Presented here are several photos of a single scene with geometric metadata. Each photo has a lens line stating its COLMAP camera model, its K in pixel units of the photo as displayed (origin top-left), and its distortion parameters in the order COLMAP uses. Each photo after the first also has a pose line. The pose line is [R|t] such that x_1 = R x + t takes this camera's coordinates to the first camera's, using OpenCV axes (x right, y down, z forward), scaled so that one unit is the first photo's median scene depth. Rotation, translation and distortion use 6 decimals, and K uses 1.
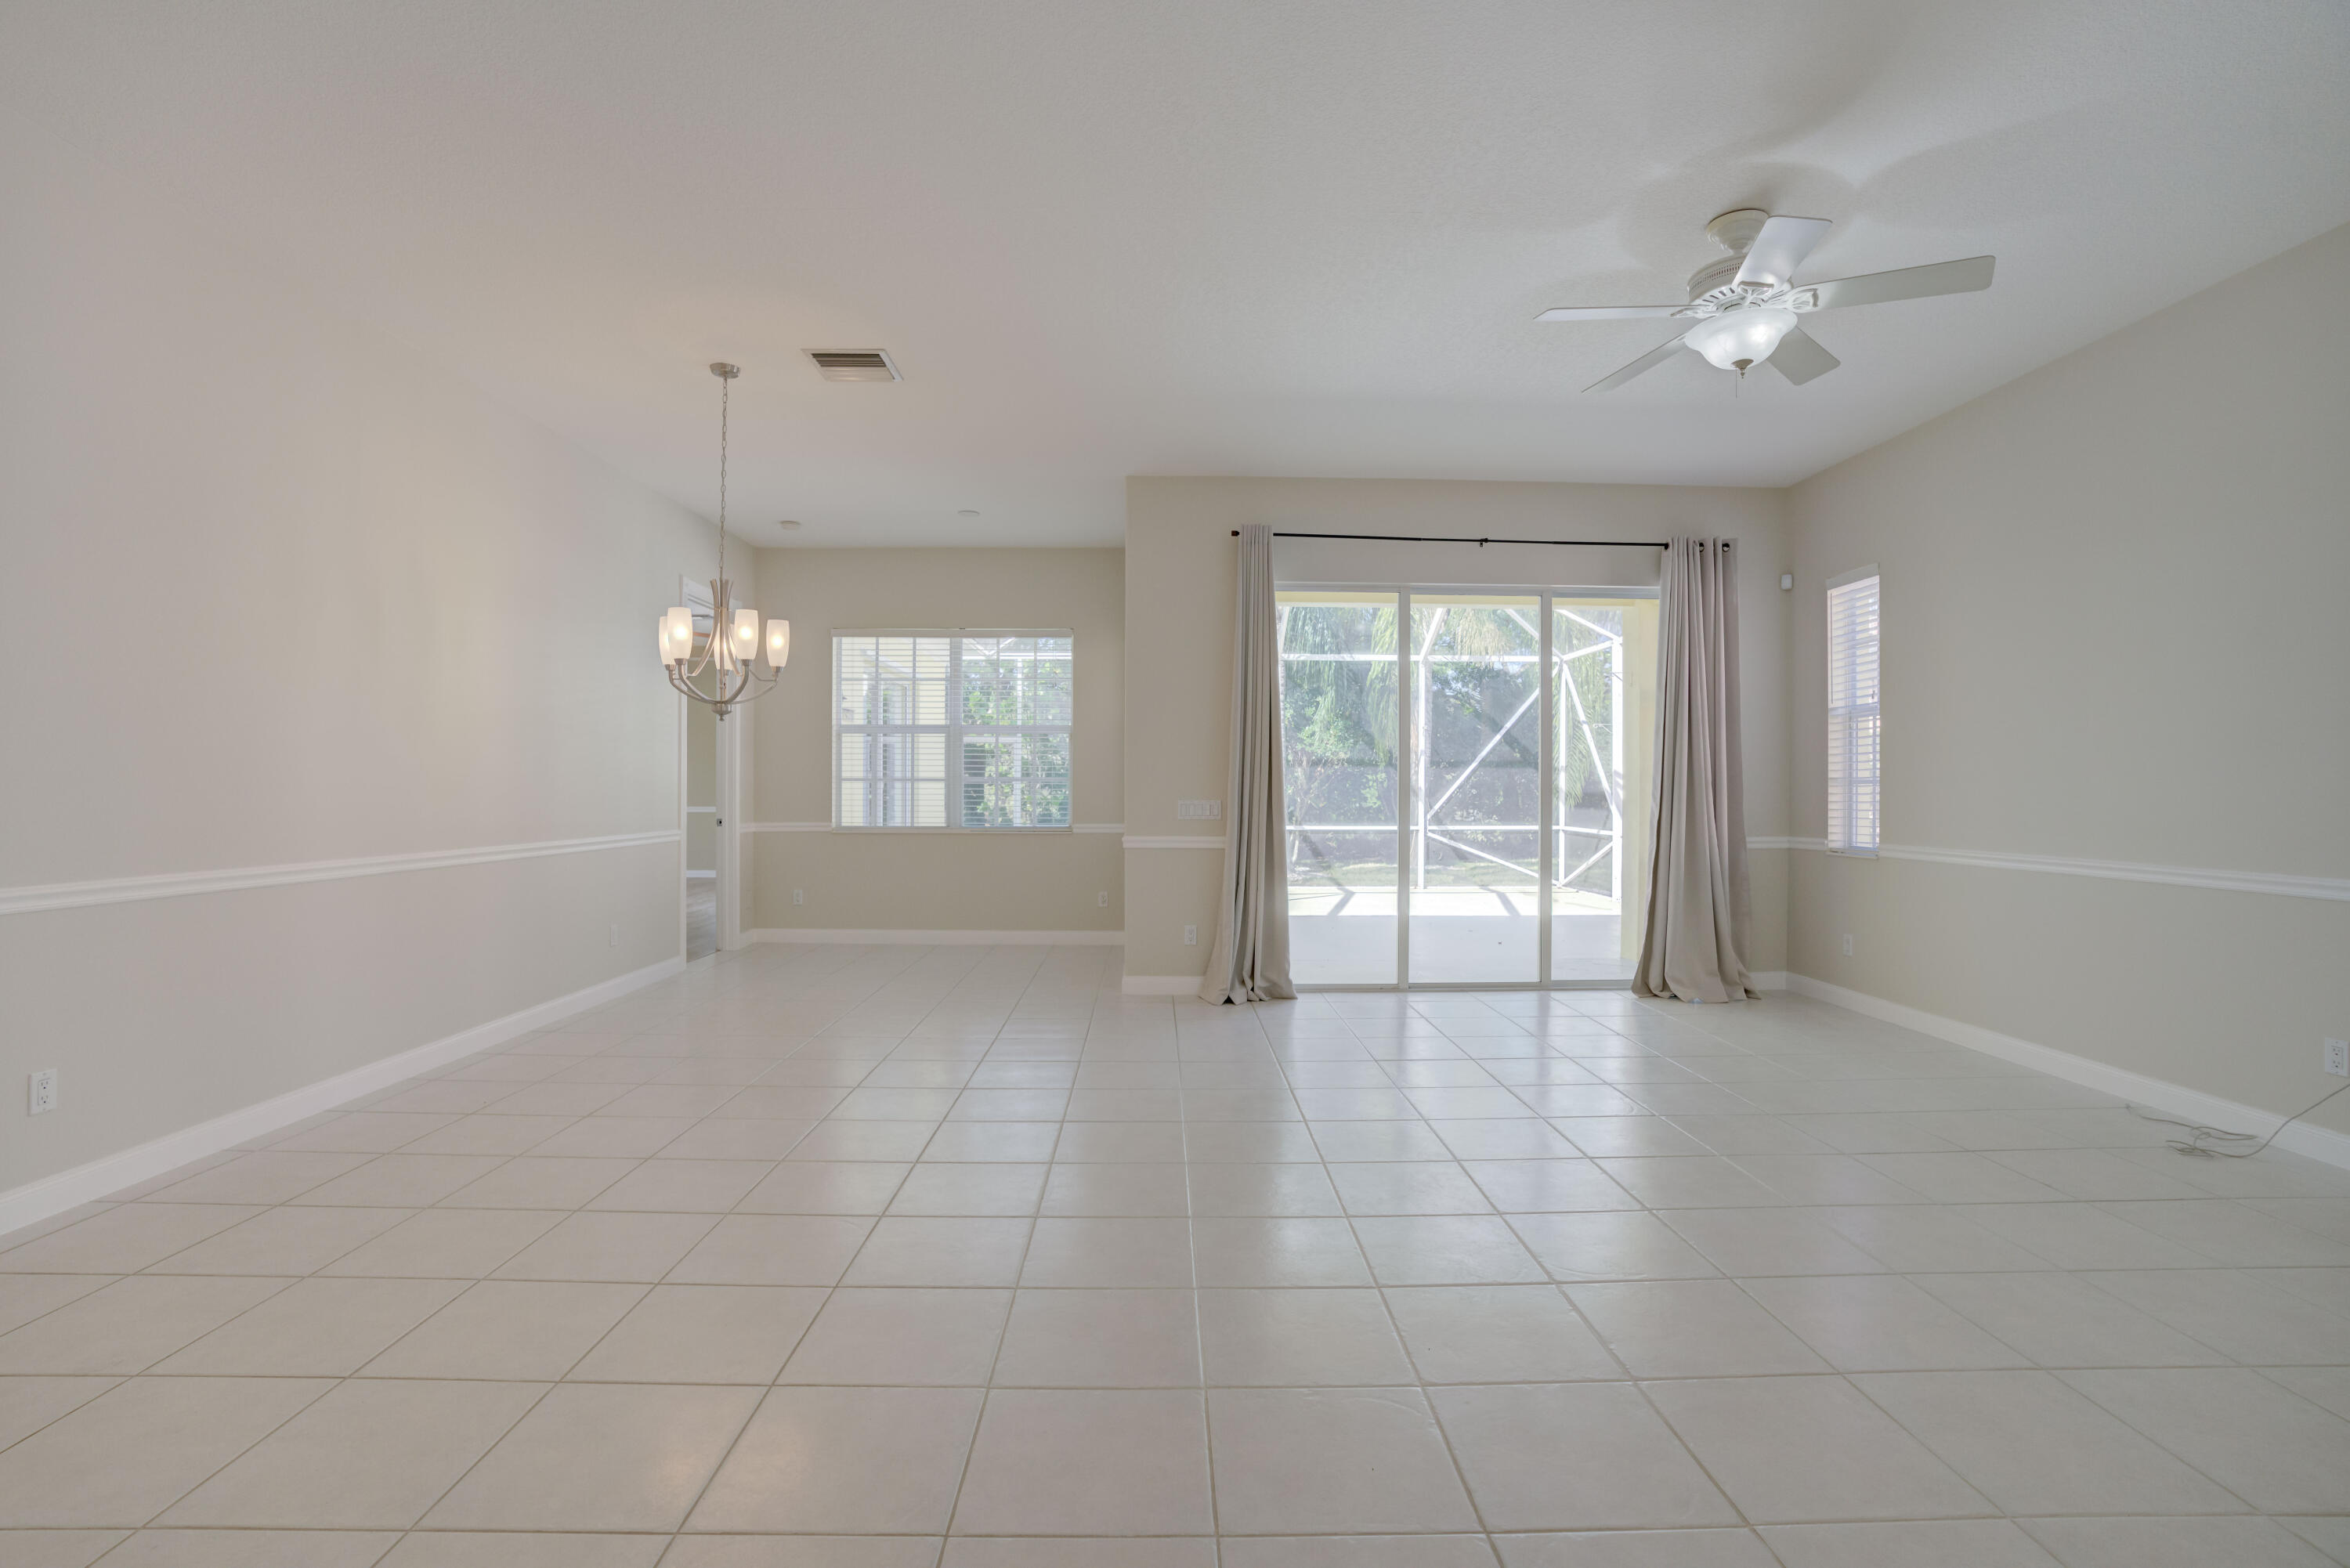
lens RADIAL K [[1071.9, 0, 1164.1], [0, 1071.9, 787.7], [0, 0, 1]] dist [-0.075854, 0.026749]
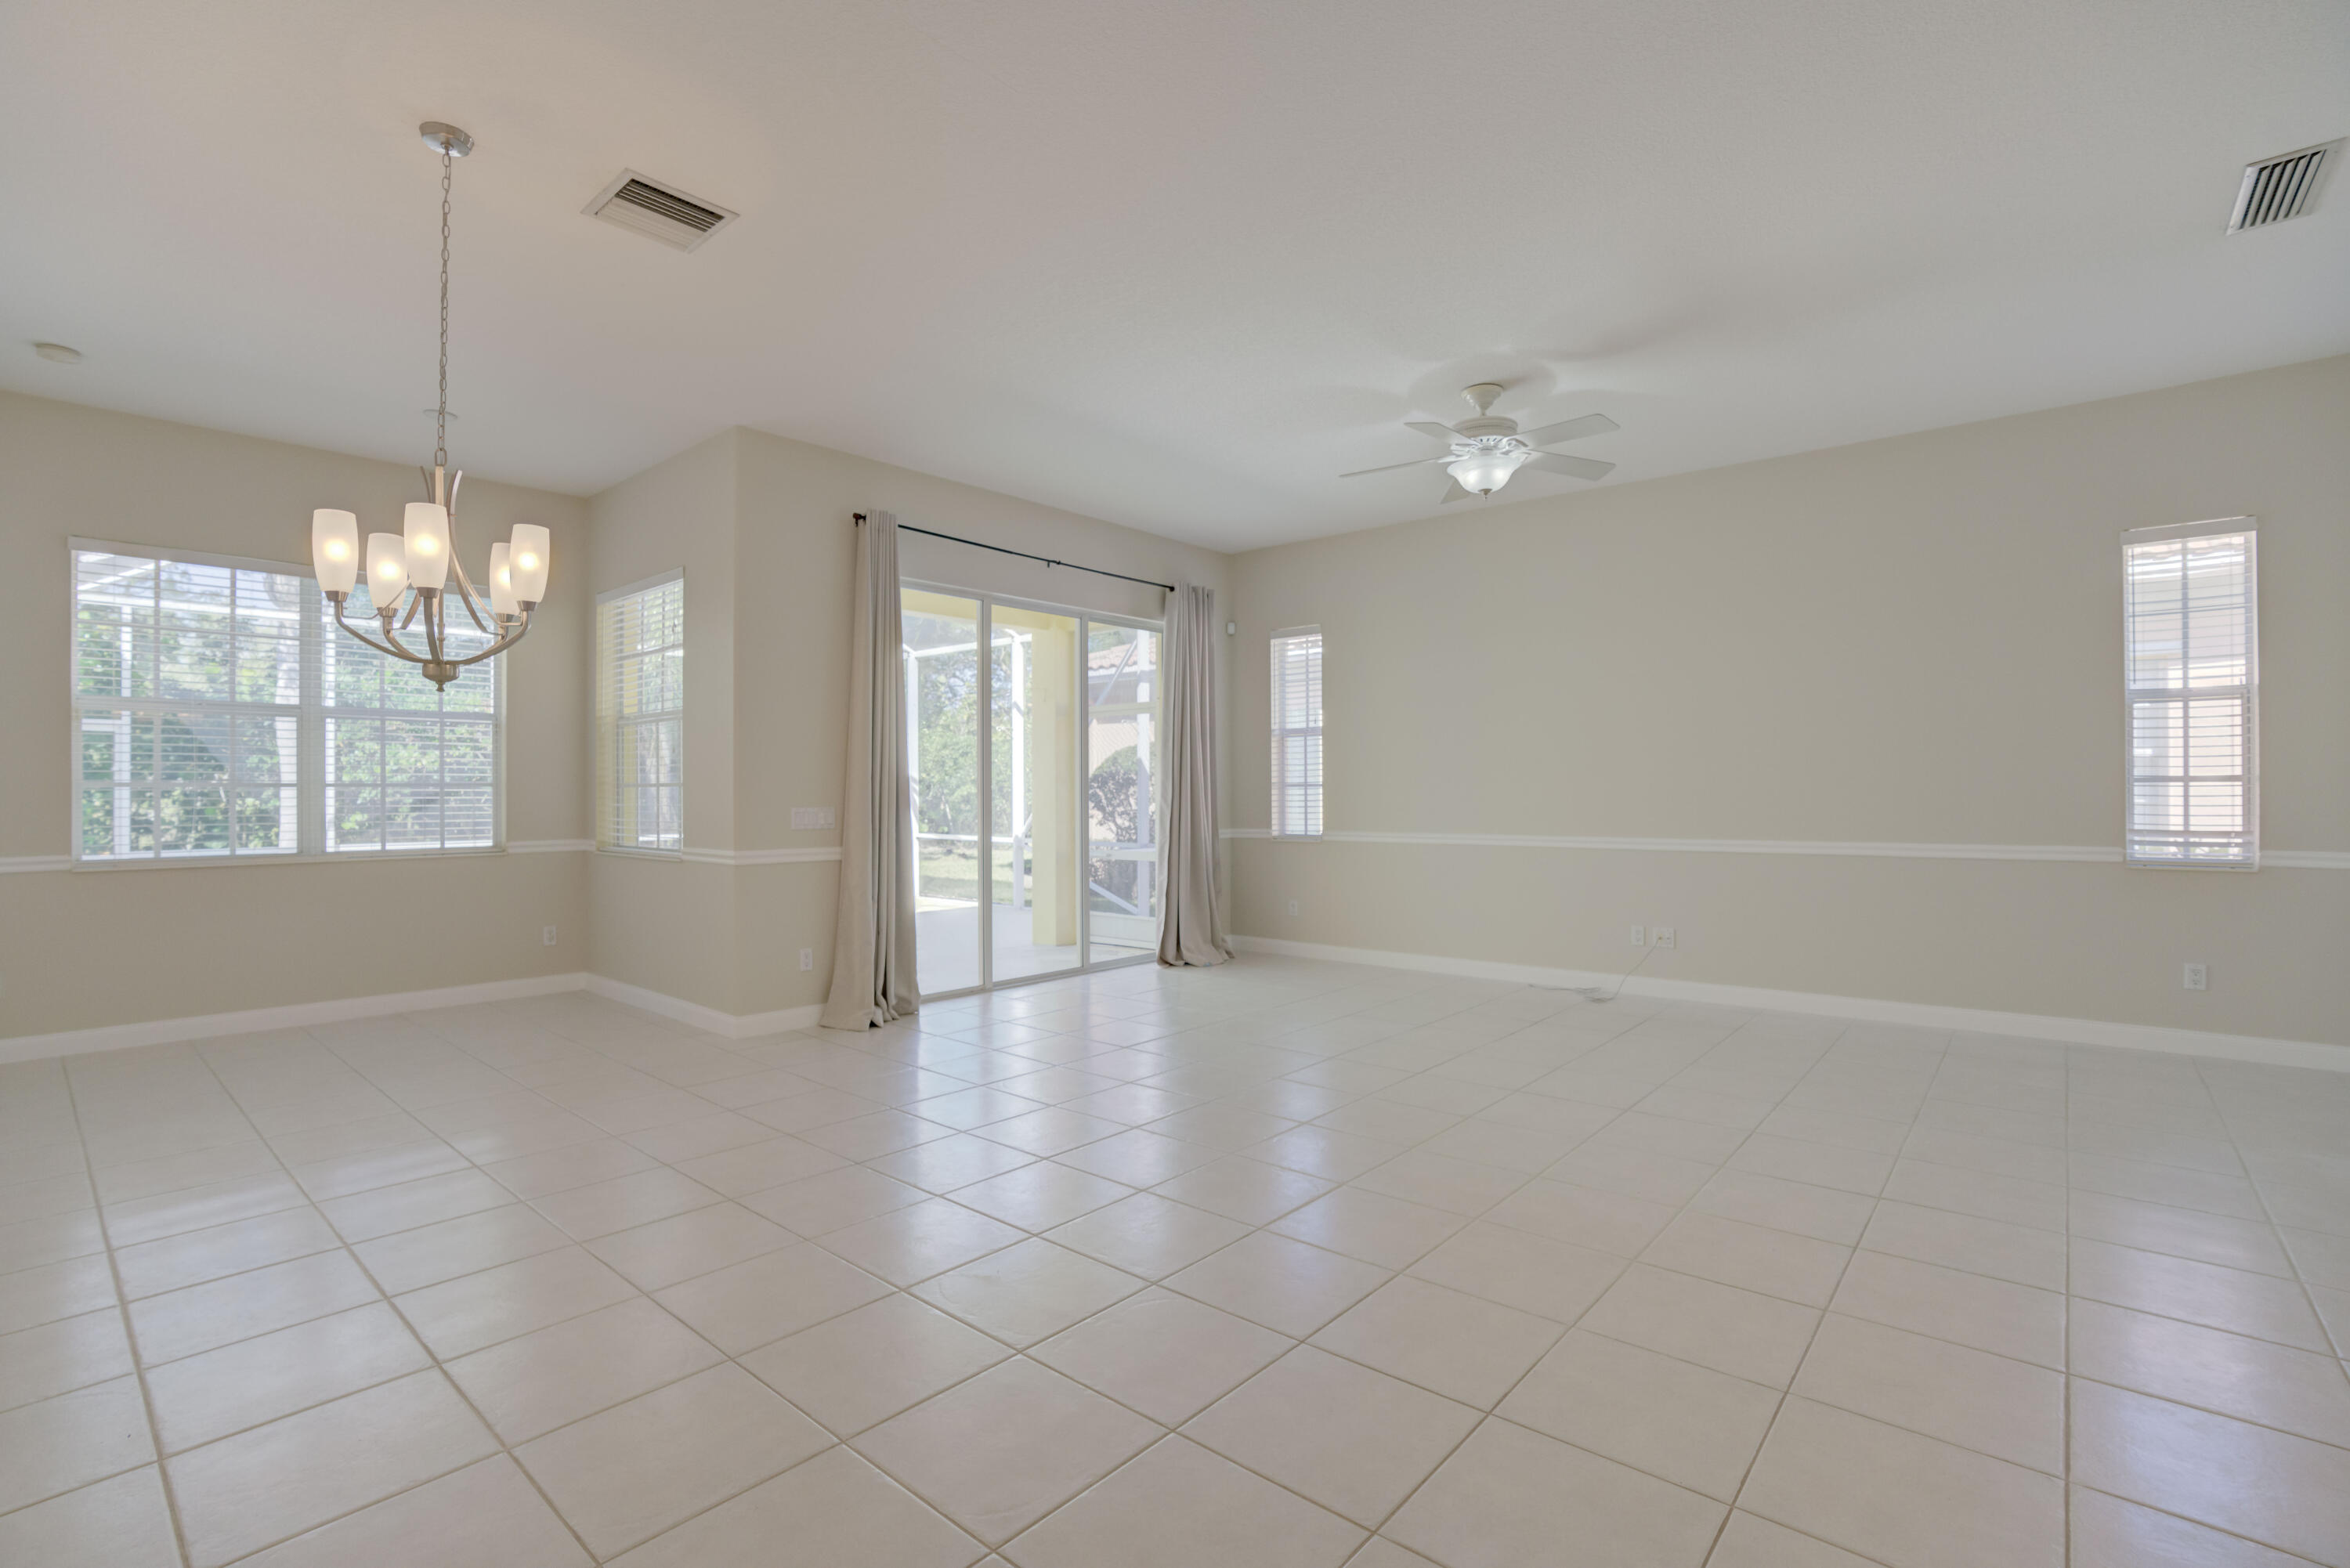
lens RADIAL K [[1082.1, 0, 1162.7], [0, 1082.1, 787.2], [0, 0, 1]] dist [-0.067835, 0.027075]
pose [[0.665416, -0.002018, 0.746470, -0.453142], [0.006987, 0.999969, -0.003525, 0.000194], [-0.746440, 0.007562, 0.665410, 0.193719]]
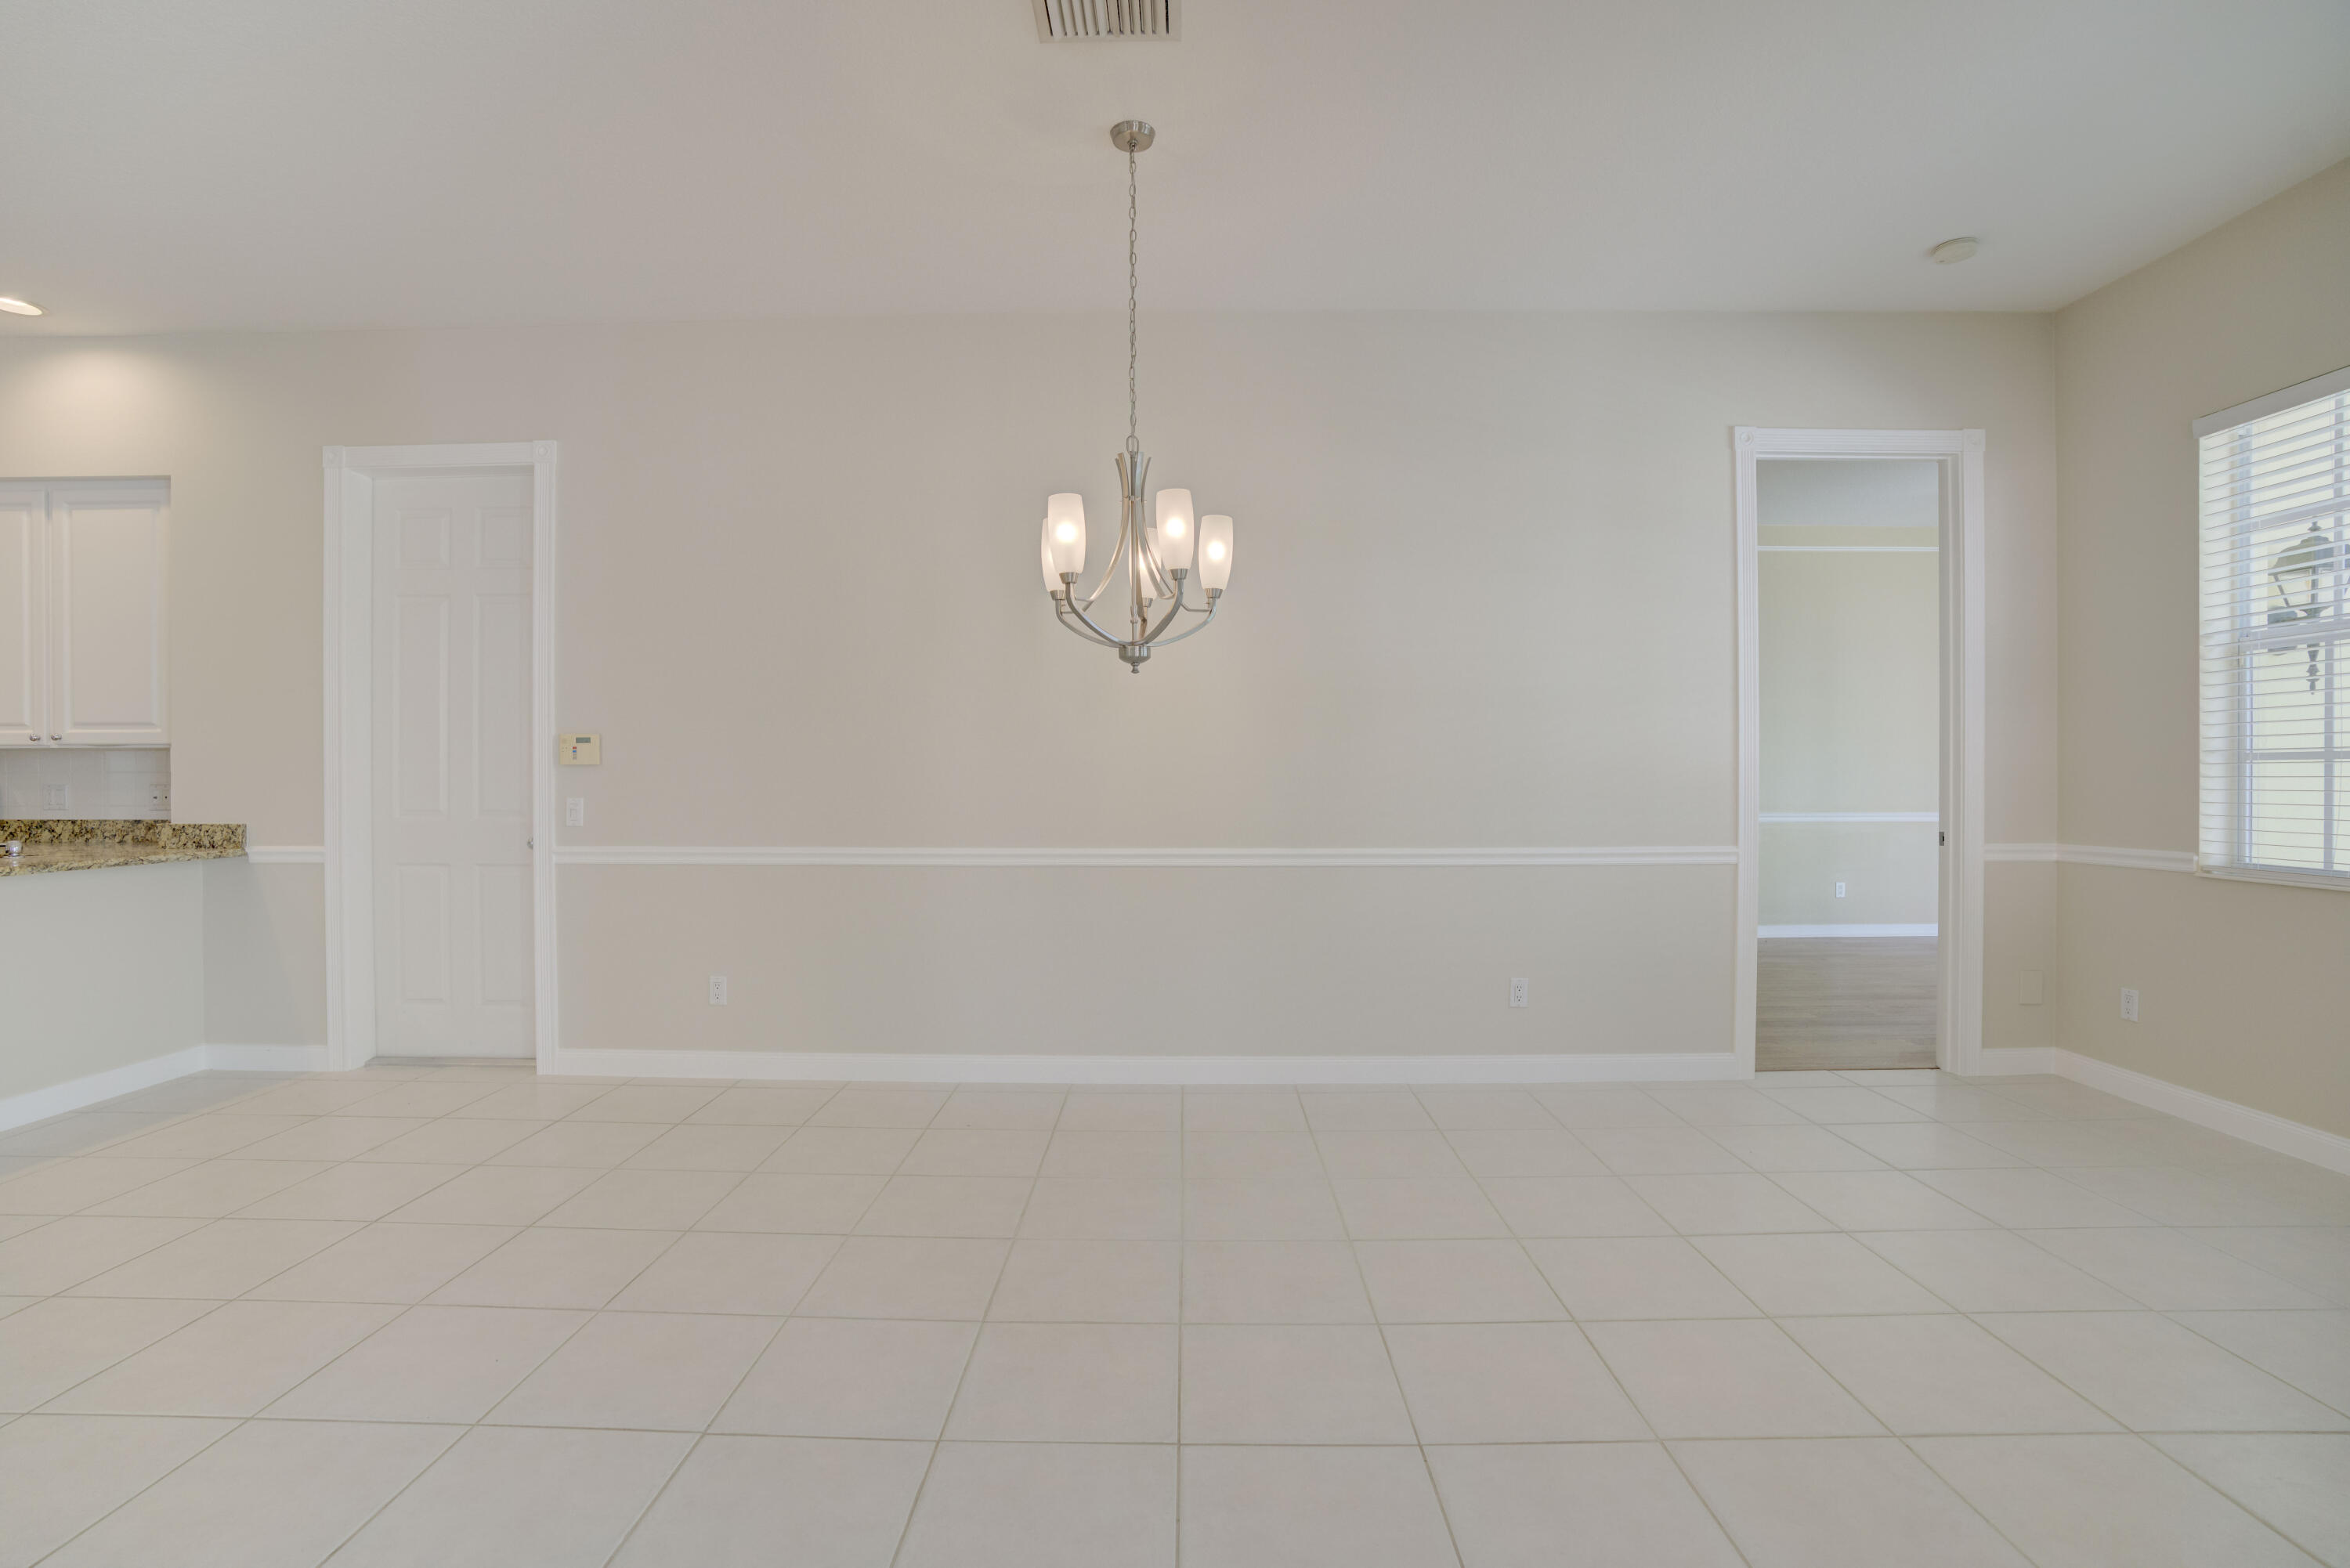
lens RADIAL K [[1082.1, 0, 1162.7], [0, 1082.1, 787.2], [0, 0, 1]] dist [-0.067835, 0.027075]
pose [[-0.023002, 0.006598, -0.999714, 0.182050], [0.001417, 0.999977, 0.006568, 0.002378], [0.999734, -0.001266, -0.023011, 0.773560]]
